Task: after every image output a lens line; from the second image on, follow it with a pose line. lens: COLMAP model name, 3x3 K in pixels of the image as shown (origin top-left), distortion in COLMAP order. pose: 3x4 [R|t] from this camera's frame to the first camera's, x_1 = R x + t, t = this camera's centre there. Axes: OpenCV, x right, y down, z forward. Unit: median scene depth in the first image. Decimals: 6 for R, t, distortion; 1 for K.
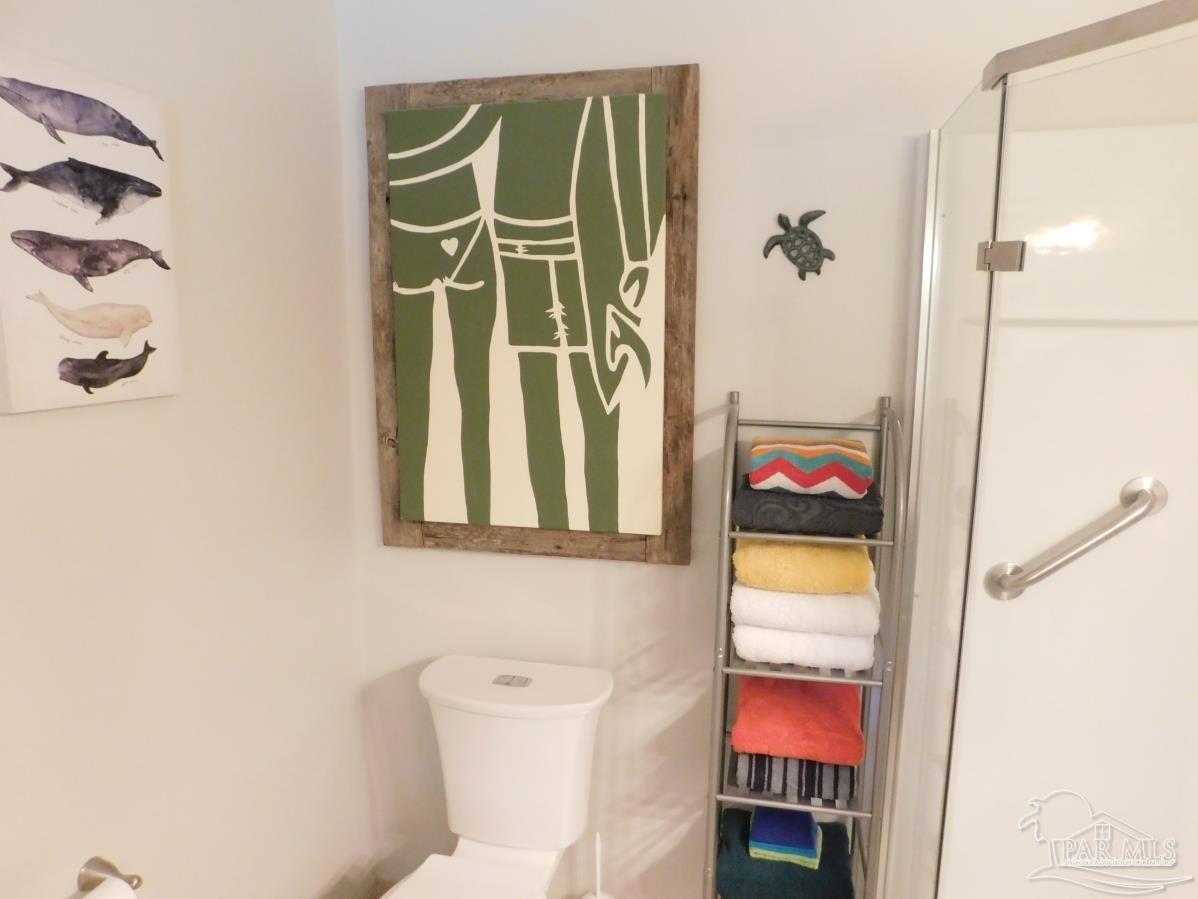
lens RADIAL K [[798.8, 0, 594.7], [0, 798.8, 454.8], [0, 0, 1]] dist [-0.065586, 0.052539]
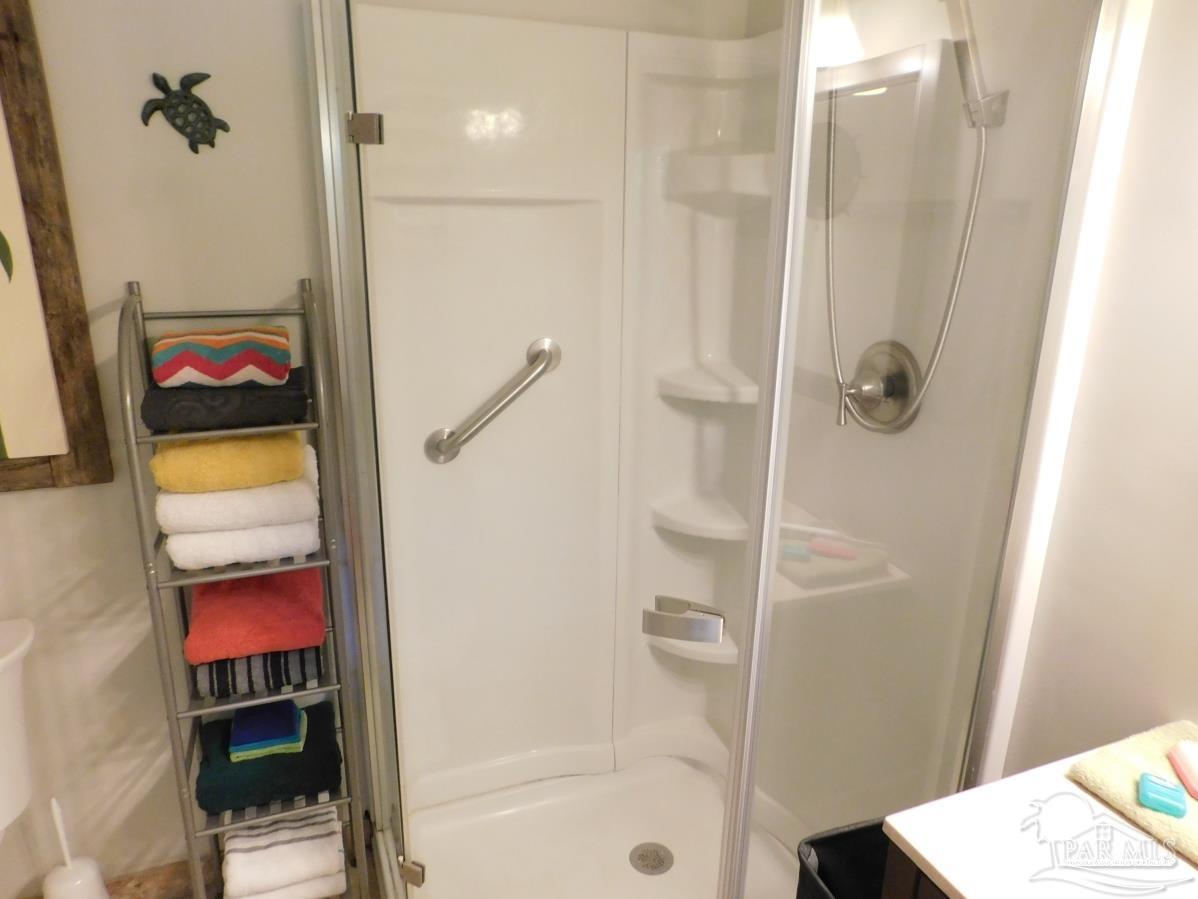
lens RADIAL K [[798.8, 0, 596.7], [0, 798.8, 456.8], [0, 0, 1]] dist [-0.065586, 0.052539]
pose [[0.826643, -0.160190, 0.539444, 0.103248], [0.085892, 0.983312, 0.160377, 0.017694], [-0.556133, -0.086241, 0.826607, -0.028729]]
